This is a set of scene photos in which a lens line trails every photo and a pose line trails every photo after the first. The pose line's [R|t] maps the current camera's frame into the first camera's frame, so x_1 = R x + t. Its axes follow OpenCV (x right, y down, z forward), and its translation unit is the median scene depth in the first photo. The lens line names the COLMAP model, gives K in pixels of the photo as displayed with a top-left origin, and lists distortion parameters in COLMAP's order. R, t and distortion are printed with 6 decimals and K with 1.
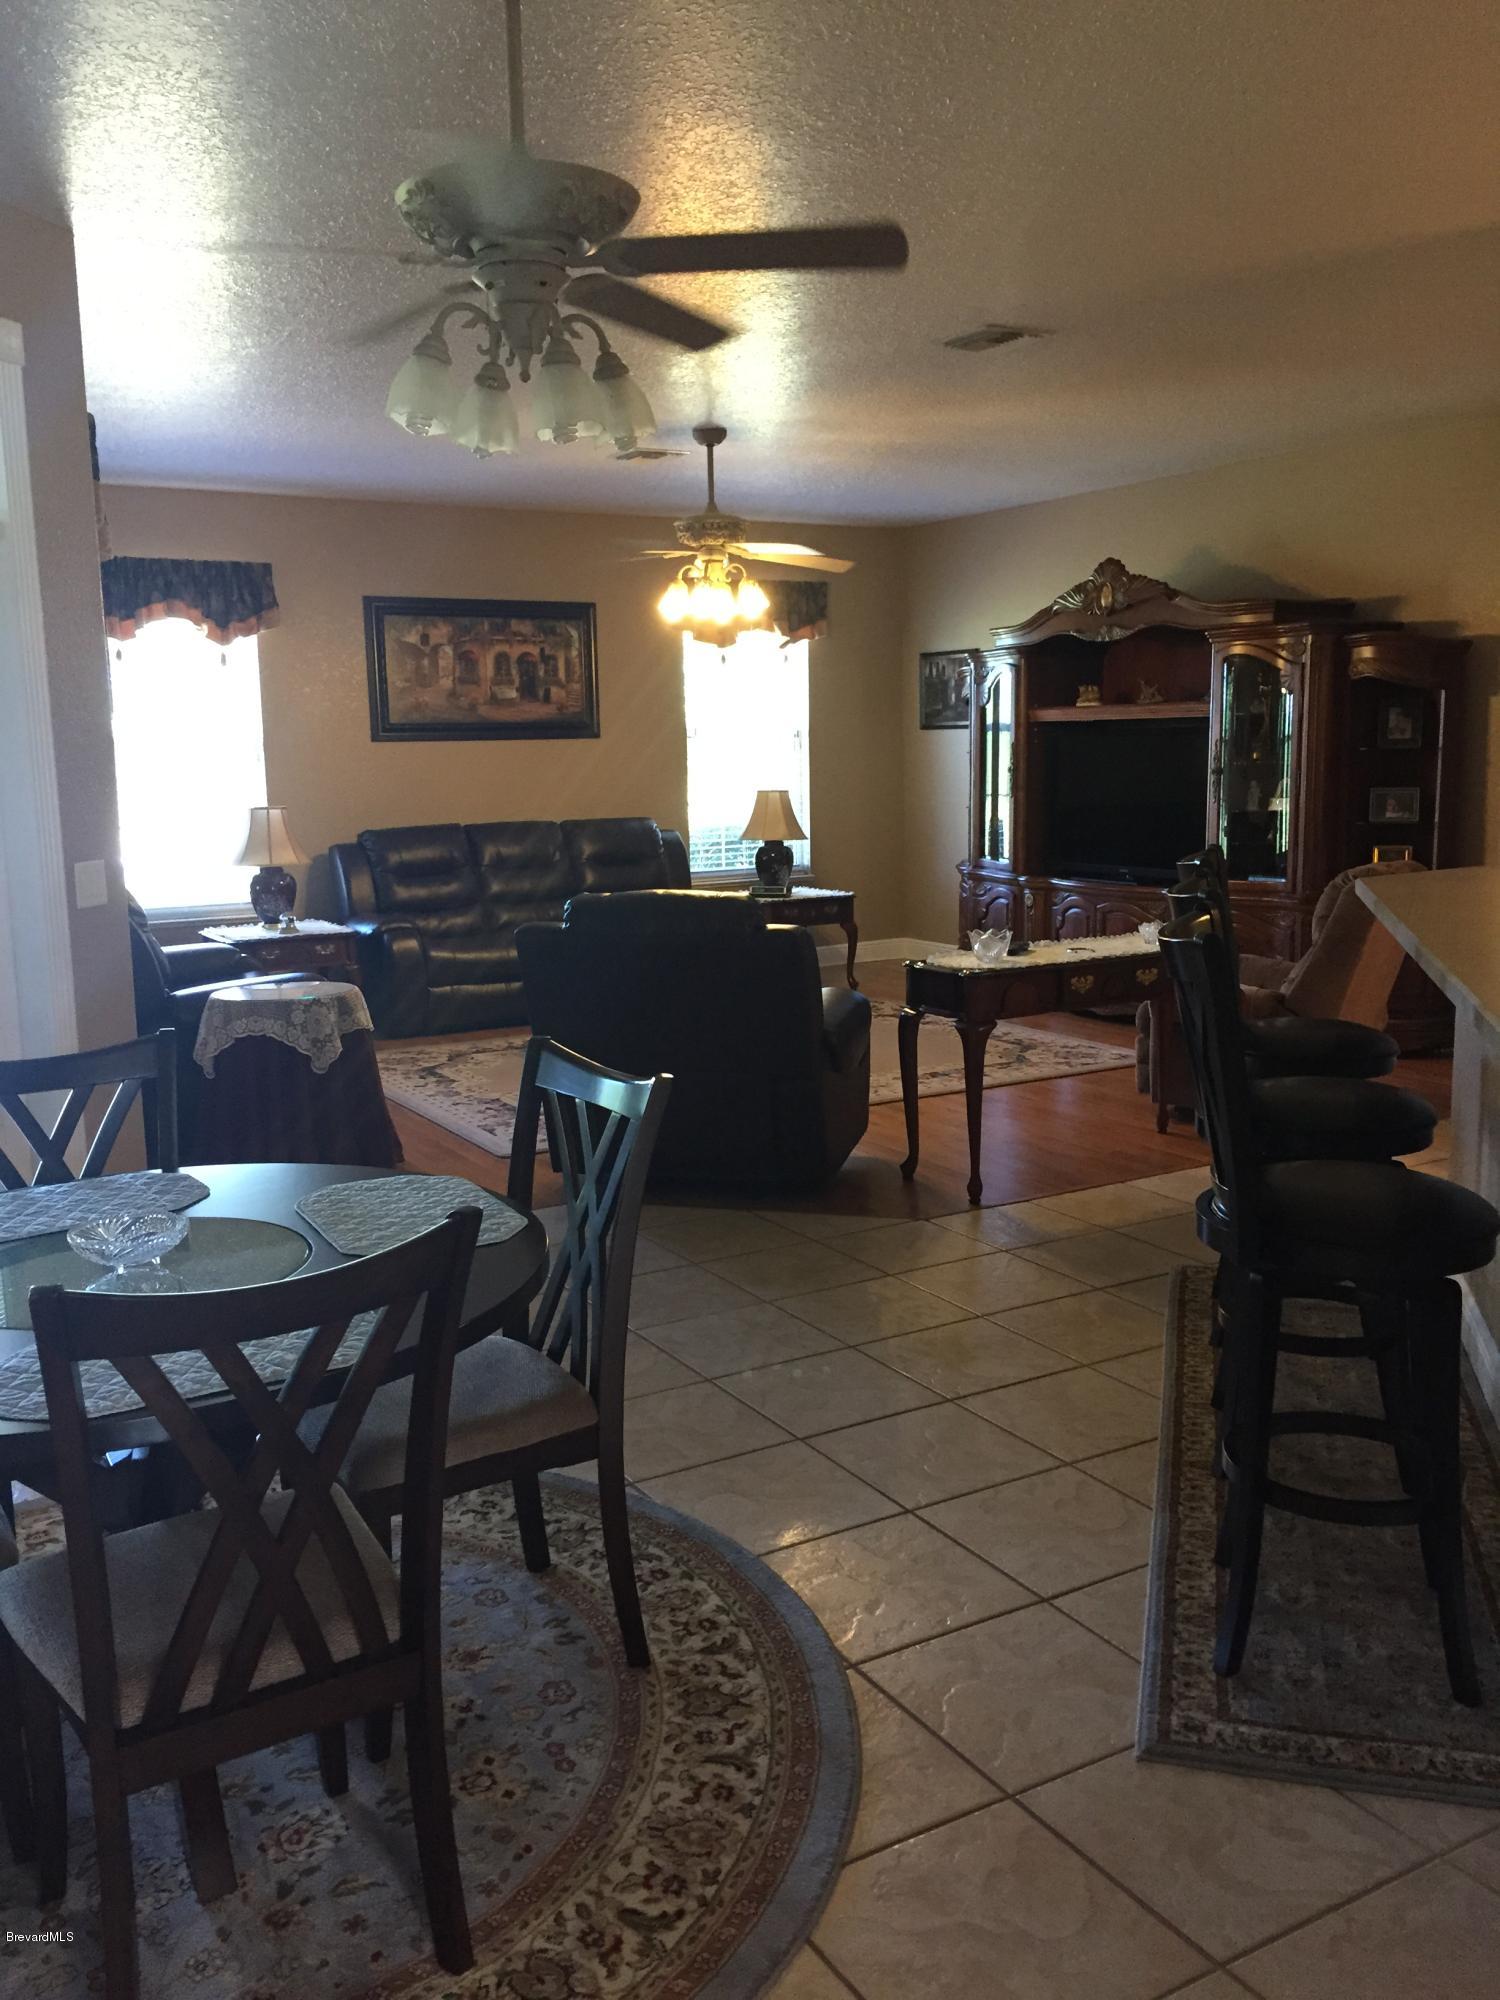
lens RADIAL K [[1697.7, 0, 753.9], [0, 1697.7, 1002.6], [0, 0, 1]] dist [0.060018, -0.081488]
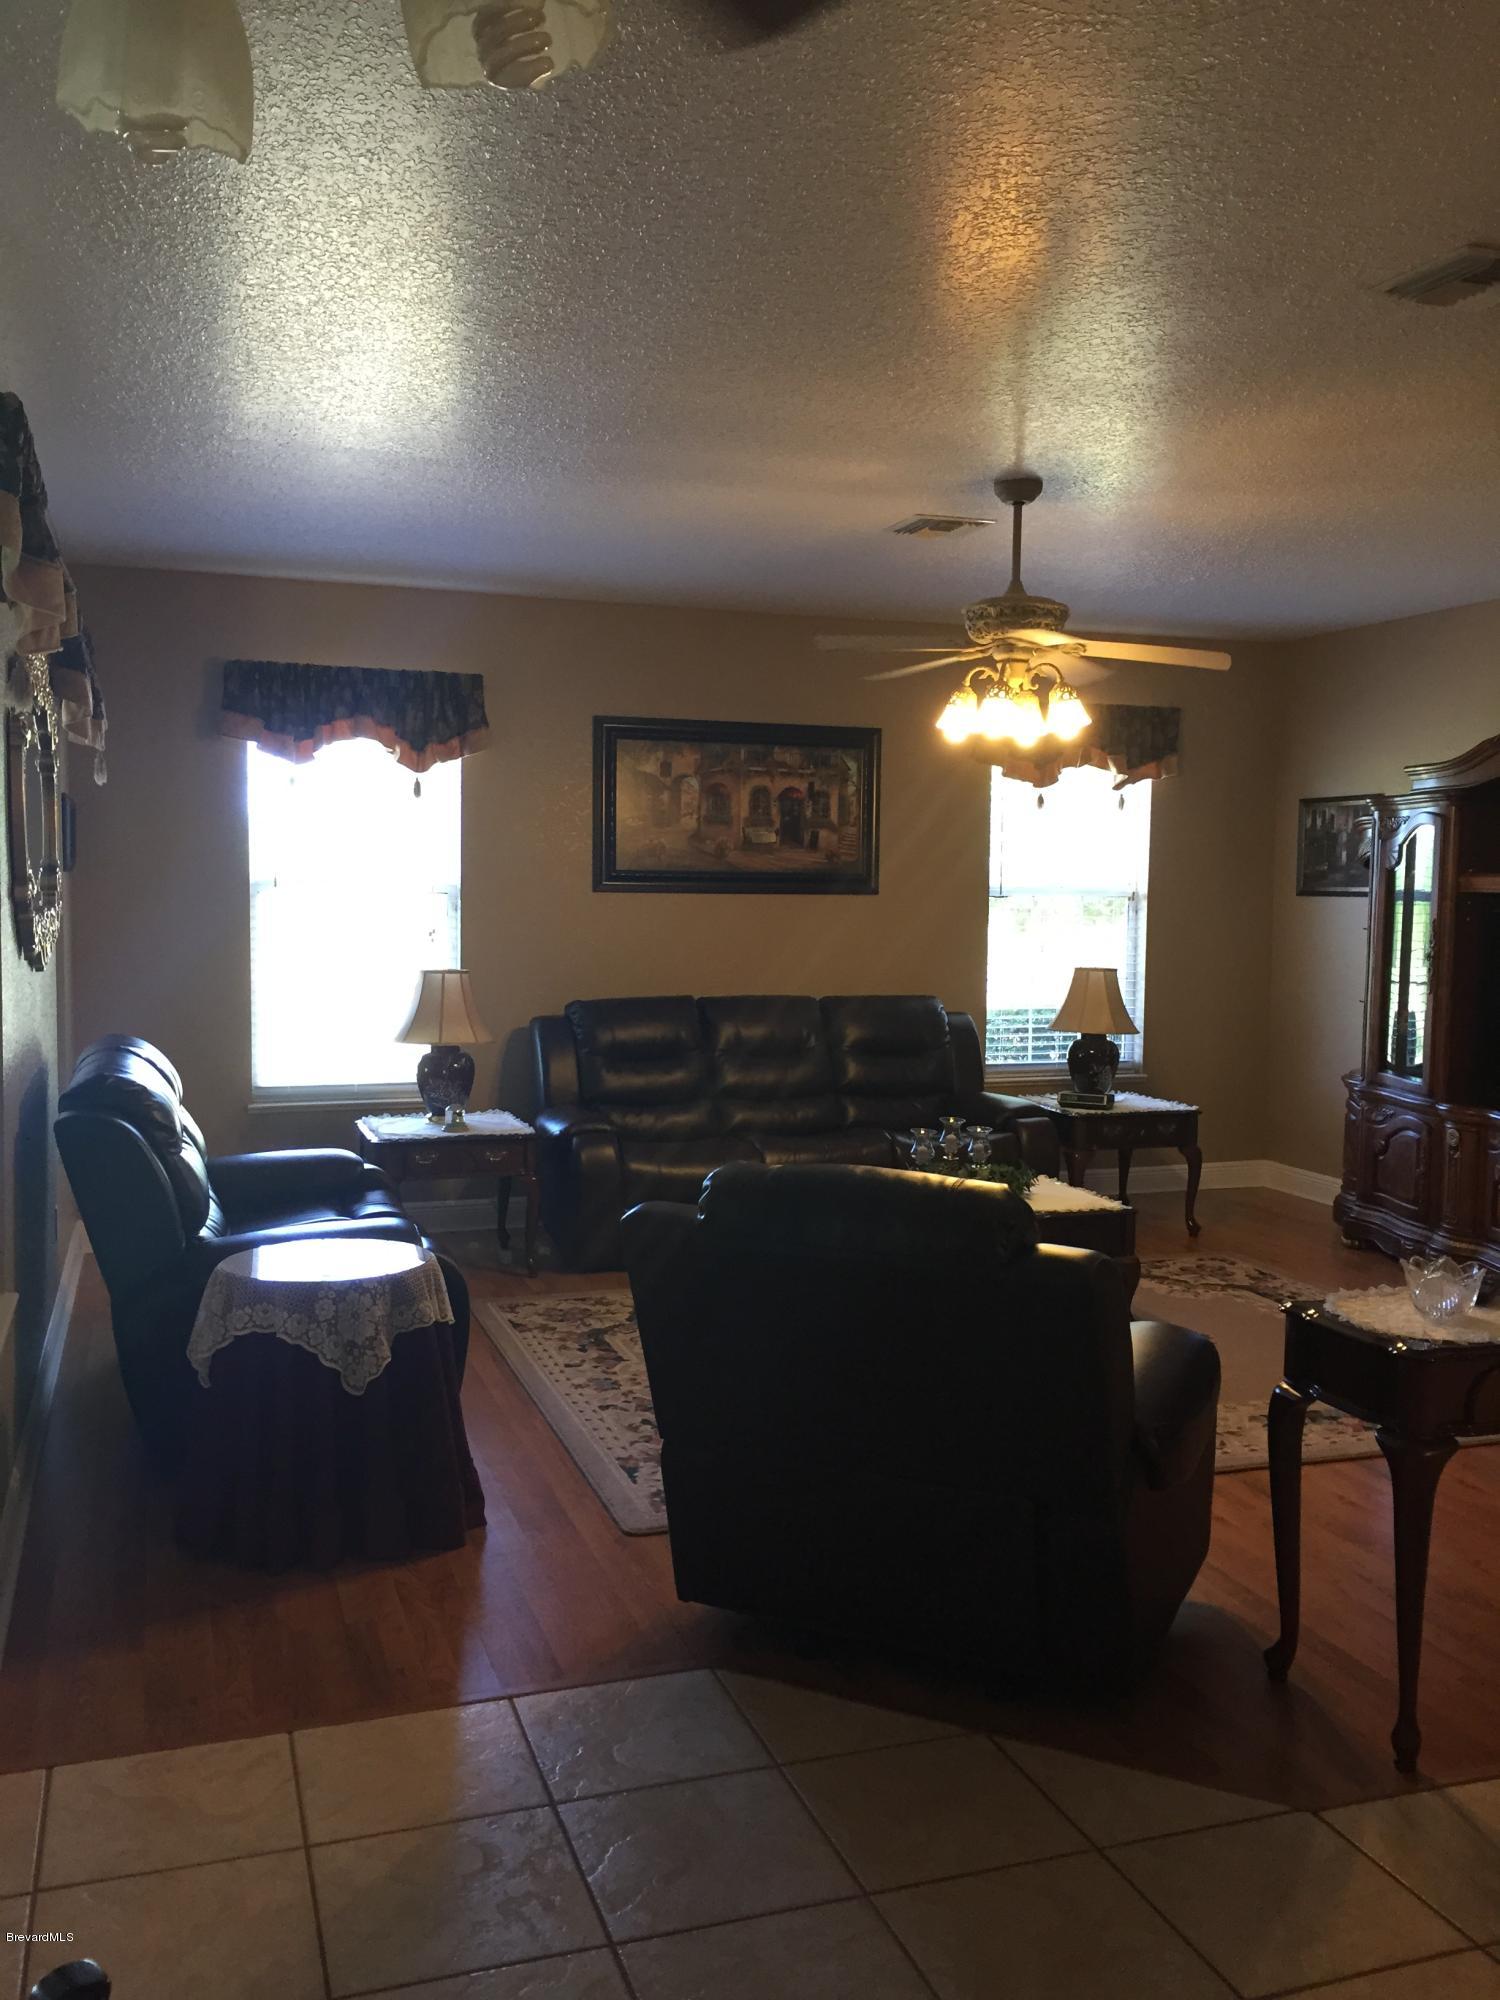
lens RADIAL K [[1697.7, 0, 746.4], [0, 1697.7, 1000.7], [0, 0, 1]] dist [0.060018, -0.081488]
pose [[0.978584, 0.044427, -0.200996, 0.012966], [-0.061392, 0.994984, -0.078974, -0.042870], [0.196479, 0.089622, 0.976404, 0.232992]]
